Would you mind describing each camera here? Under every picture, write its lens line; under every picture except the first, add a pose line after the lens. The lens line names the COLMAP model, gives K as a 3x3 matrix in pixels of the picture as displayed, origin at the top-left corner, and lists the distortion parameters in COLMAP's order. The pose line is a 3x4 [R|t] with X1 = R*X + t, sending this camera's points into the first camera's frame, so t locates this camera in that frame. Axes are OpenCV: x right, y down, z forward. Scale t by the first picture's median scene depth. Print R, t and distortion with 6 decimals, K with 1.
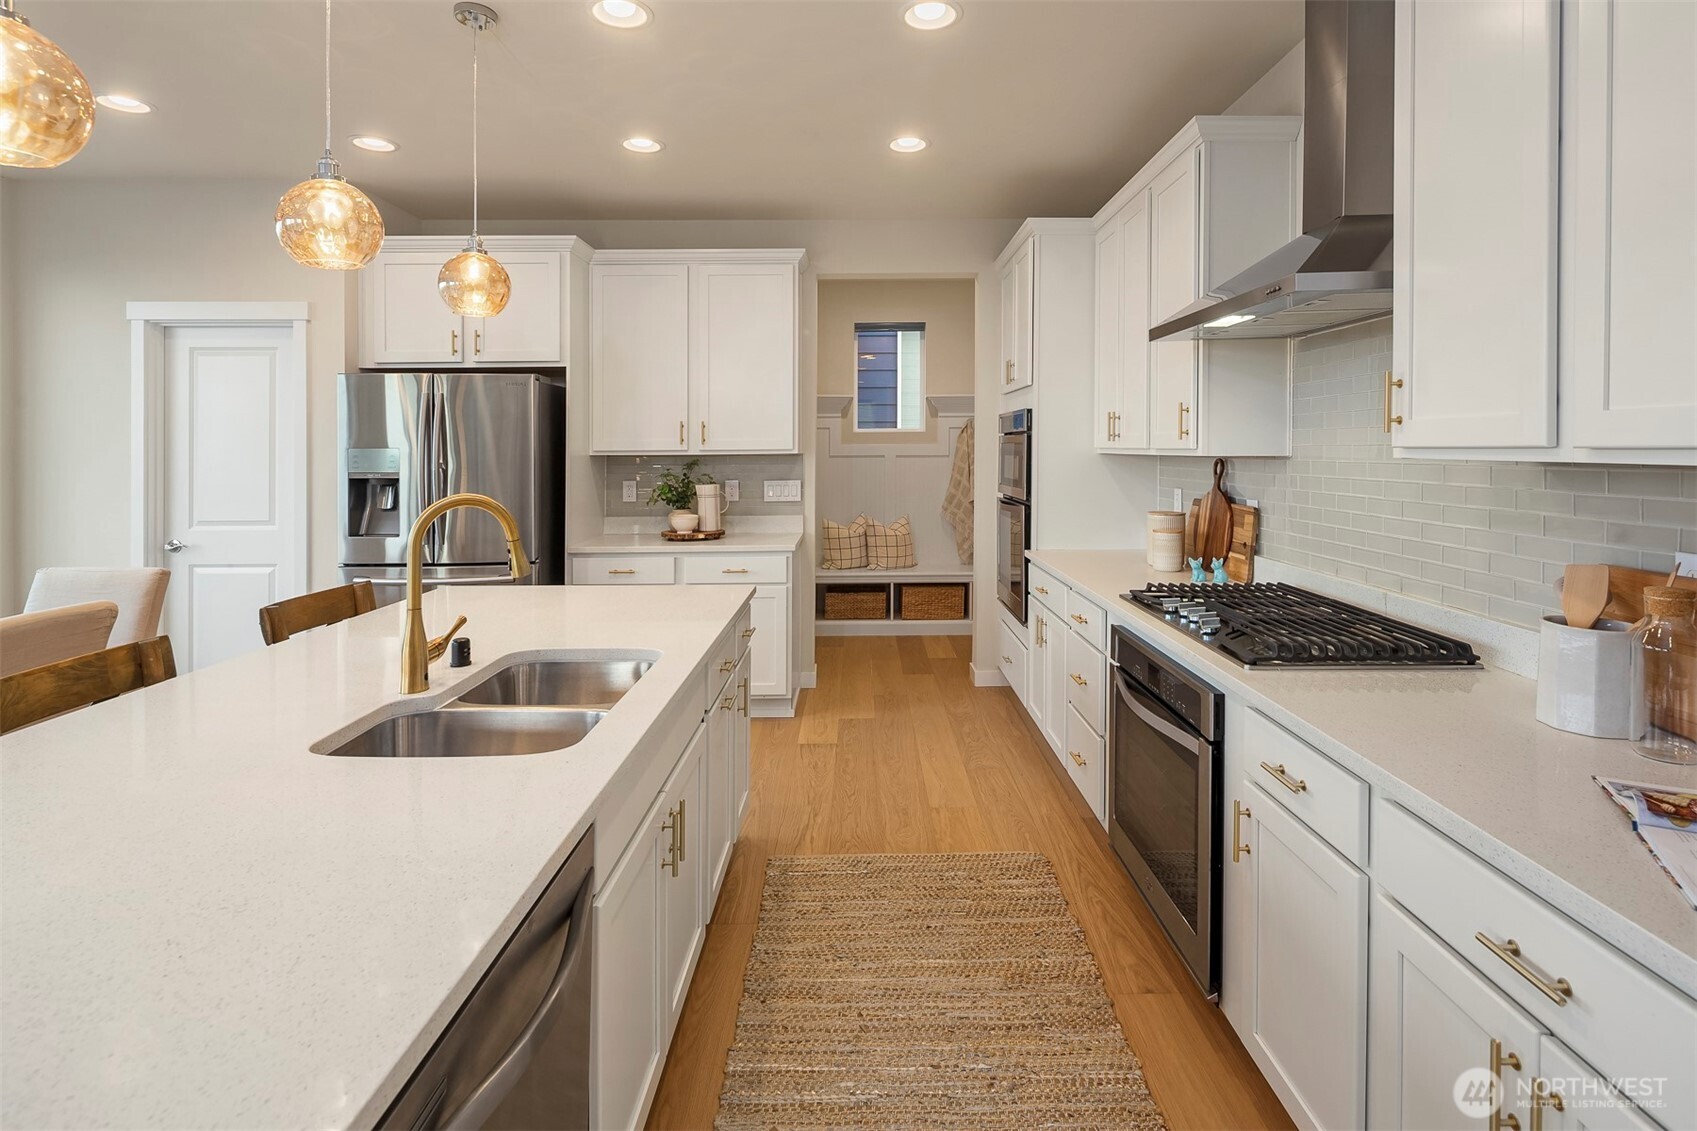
lens RADIAL K [[830.0, 0, 861.7], [0, 830.0, 479.3], [0, 0, 1]] dist [0.008547, -0.007226]
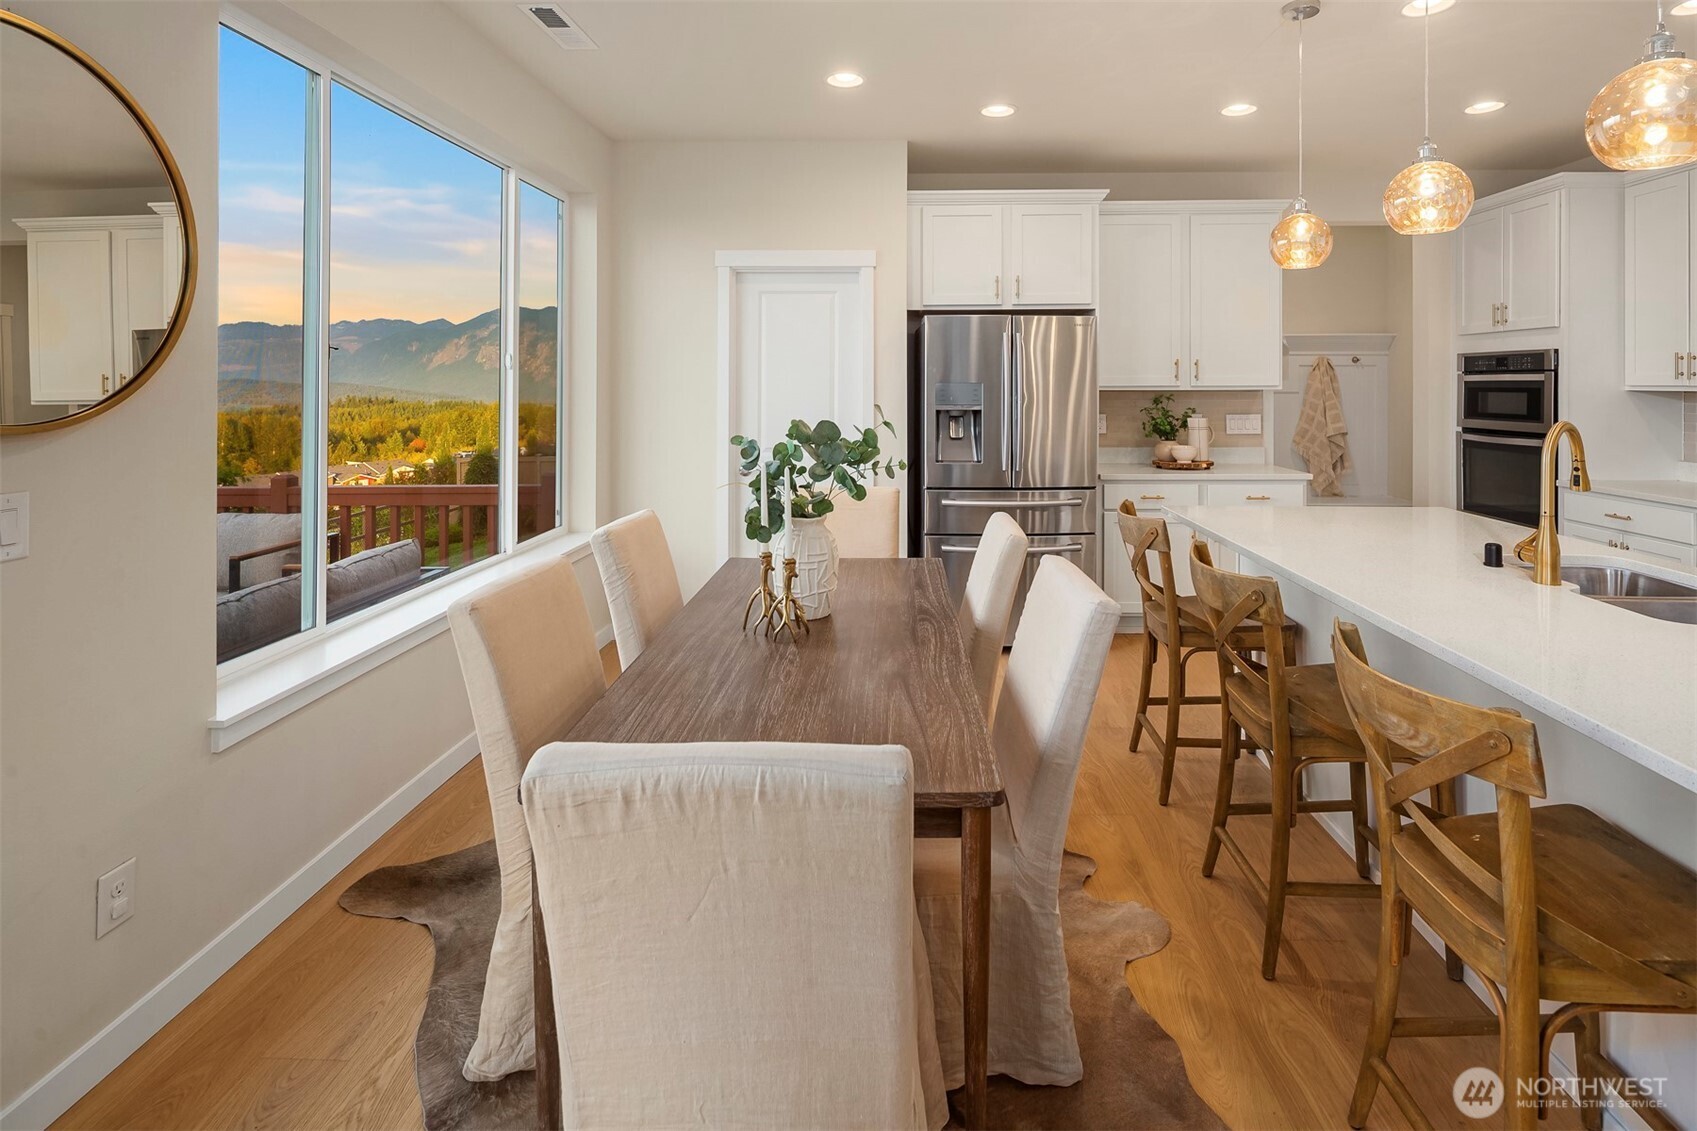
lens RADIAL K [[830.0, 0, 879.6], [0, 830.0, 392.6], [0, 0, 1]] dist [0.008547, -0.007226]
pose [[0.999630, 0.005570, -0.026624, -0.582344], [-0.006278, 0.999627, -0.026585, 0.005105], [0.026466, 0.026743, 0.999292, -0.094328]]
